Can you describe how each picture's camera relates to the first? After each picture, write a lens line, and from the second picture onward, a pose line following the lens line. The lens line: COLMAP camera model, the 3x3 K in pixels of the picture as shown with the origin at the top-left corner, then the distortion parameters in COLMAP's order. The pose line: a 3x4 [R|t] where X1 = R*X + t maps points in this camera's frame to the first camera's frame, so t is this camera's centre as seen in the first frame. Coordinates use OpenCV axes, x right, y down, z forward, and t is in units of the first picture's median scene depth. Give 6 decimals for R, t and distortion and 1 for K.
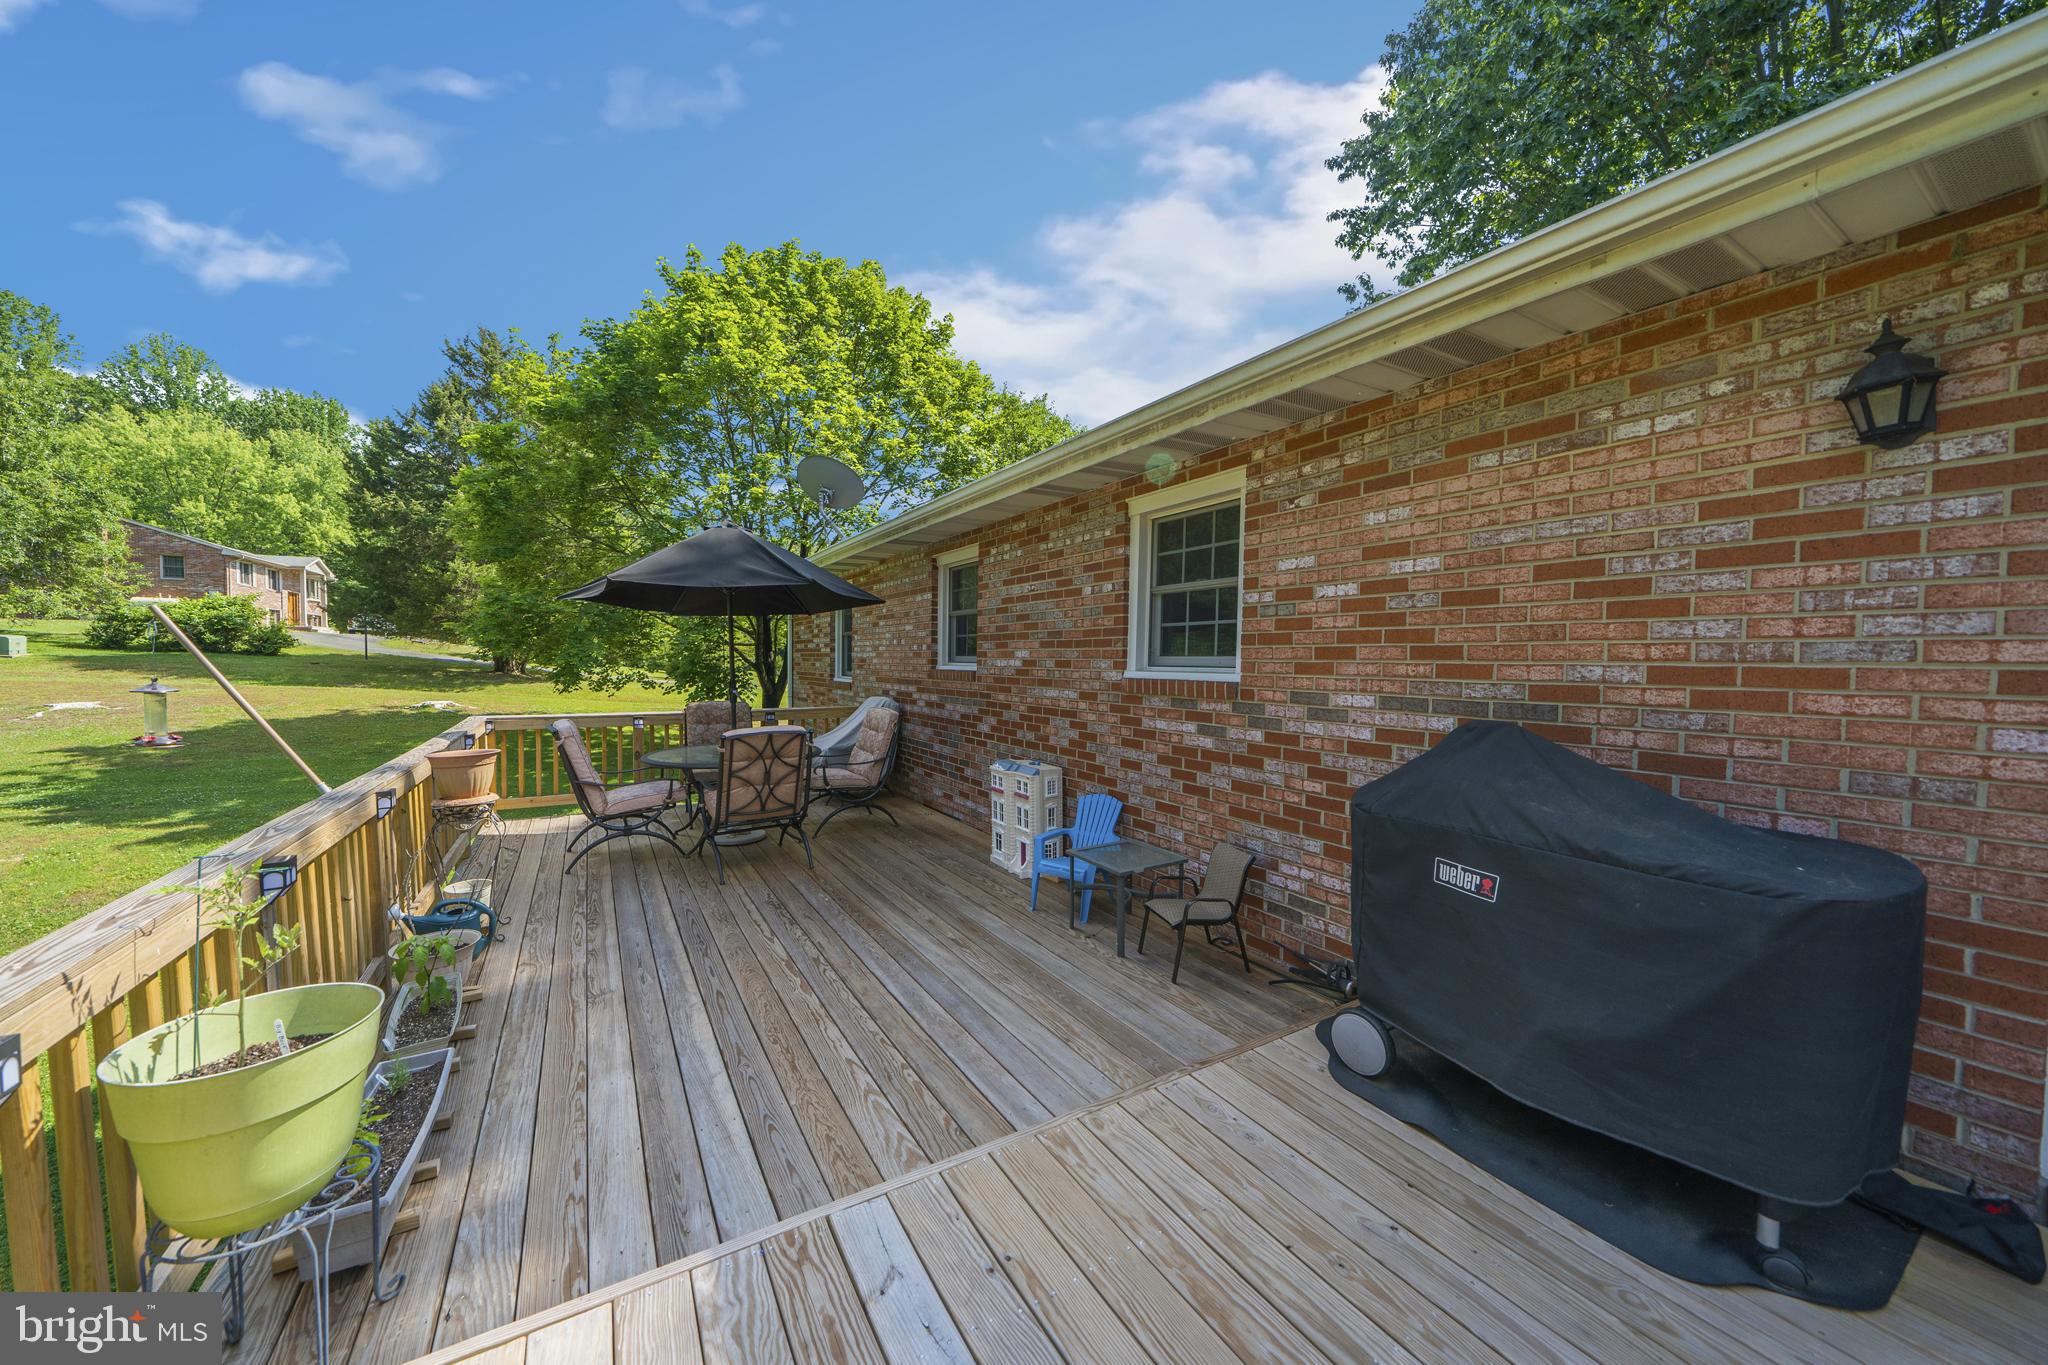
lens RADIAL K [[699.2, 0, 999.8], [0, 699.2, 681.1], [0, 0, 1]] dist [-0.000260, -0.000034]
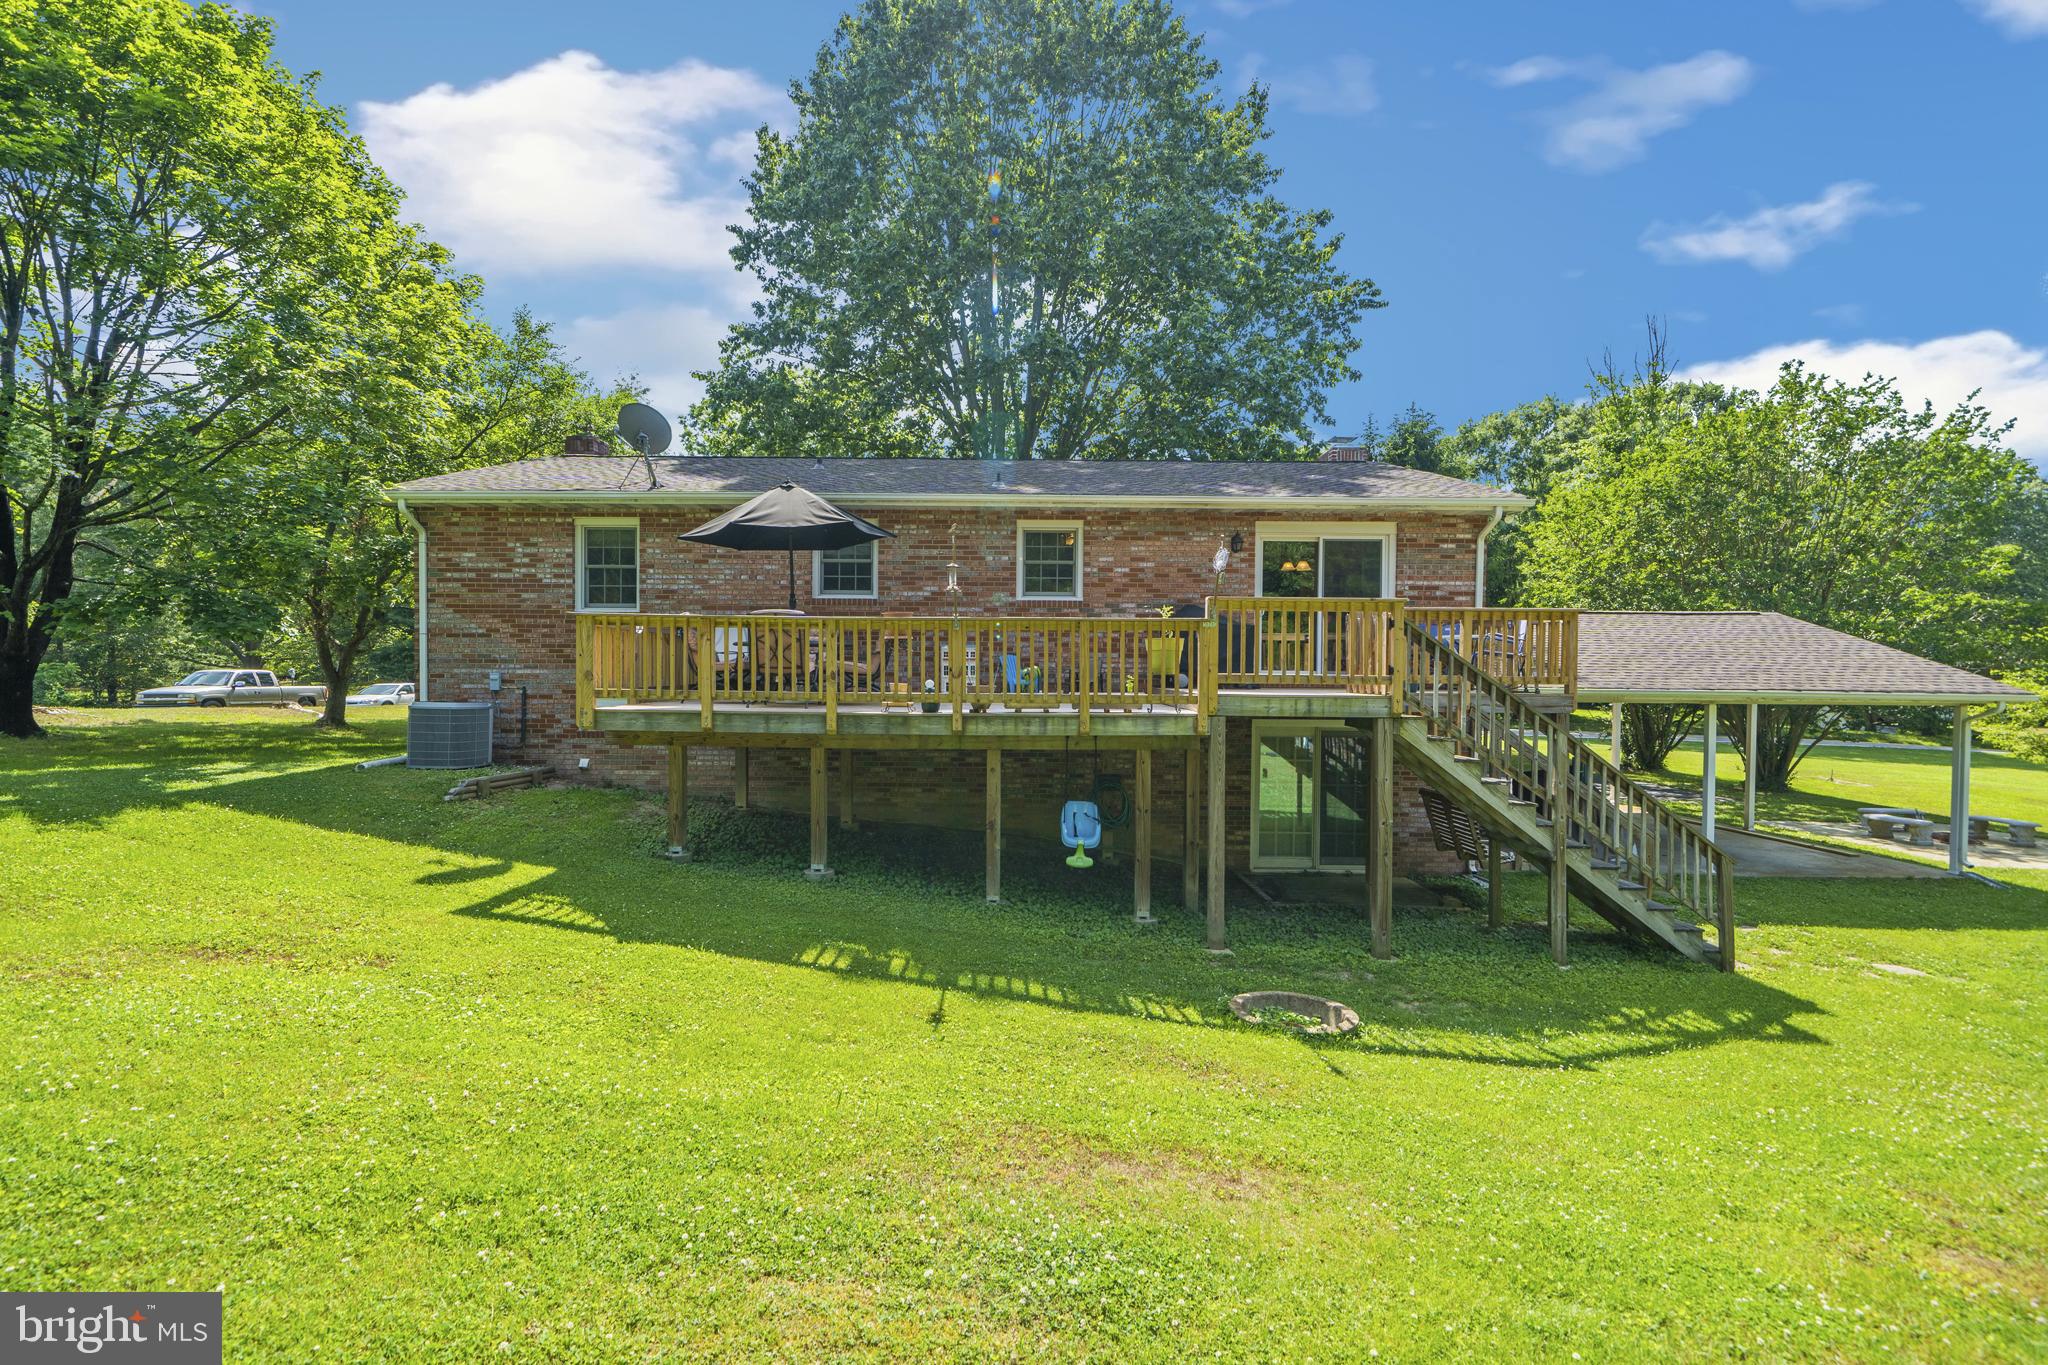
lens RADIAL K [[882.3, 0, 1024.0], [0, 882.3, 682.5], [0, 0, 1]] dist [-0.000757, -0.000004]
pose [[0.525980, -0.010087, 0.850437, -1.090697], [0.020130, 0.999797, -0.000591, 0.128458], [-0.850258, 0.017430, 0.526077, -0.238908]]
